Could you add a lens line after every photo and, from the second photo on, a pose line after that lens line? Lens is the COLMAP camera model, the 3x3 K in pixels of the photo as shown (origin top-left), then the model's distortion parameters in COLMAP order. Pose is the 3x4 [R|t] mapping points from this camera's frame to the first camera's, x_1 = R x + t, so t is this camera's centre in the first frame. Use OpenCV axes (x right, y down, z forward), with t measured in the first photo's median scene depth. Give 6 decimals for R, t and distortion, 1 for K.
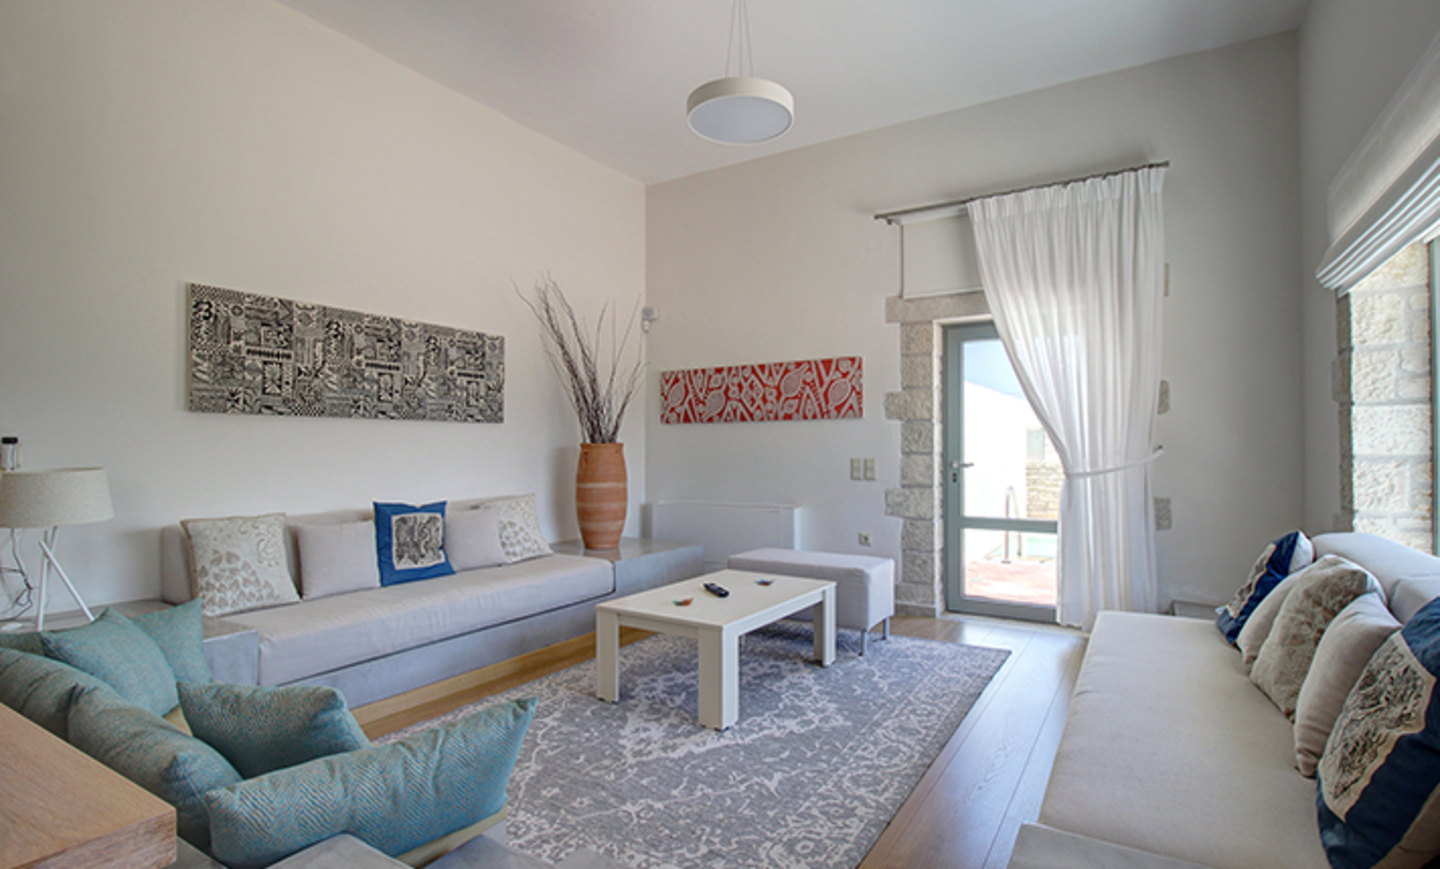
lens RADIAL K [[697.1, 0, 717.6], [0, 697.1, 447.2], [0, 0, 1]] dist [0.016074, -0.005109]
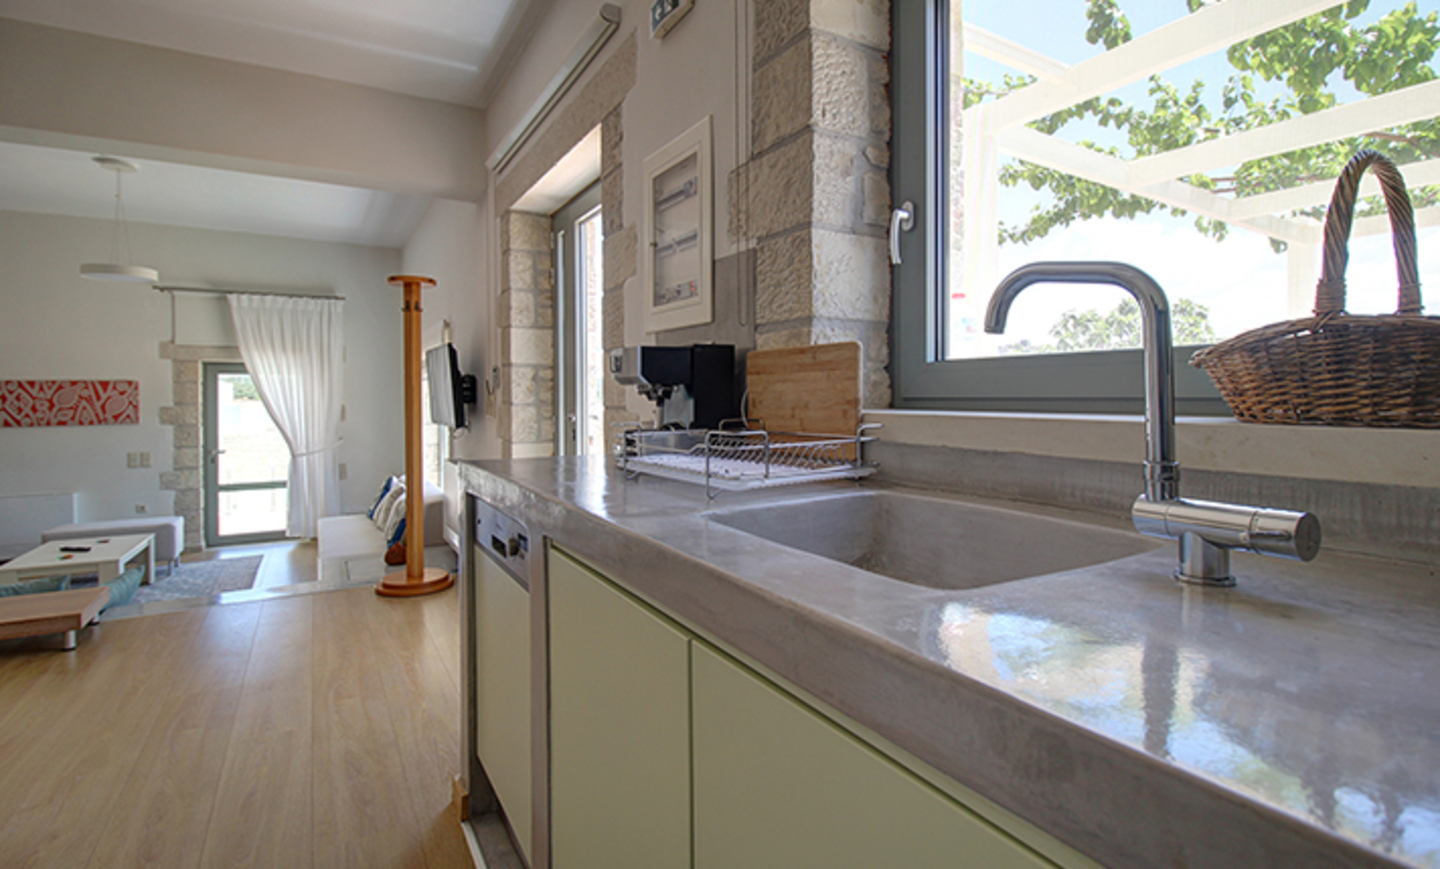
lens RADIAL K [[697.1, 0, 727.4], [0, 697.1, 398.2], [0, 0, 1]] dist [0.016074, -0.005109]
pose [[0.466013, -0.004694, 0.884765, -0.521019], [0.001267, 0.999988, 0.004638, -0.103090], [-0.884777, -0.001040, 0.466014, -0.757441]]
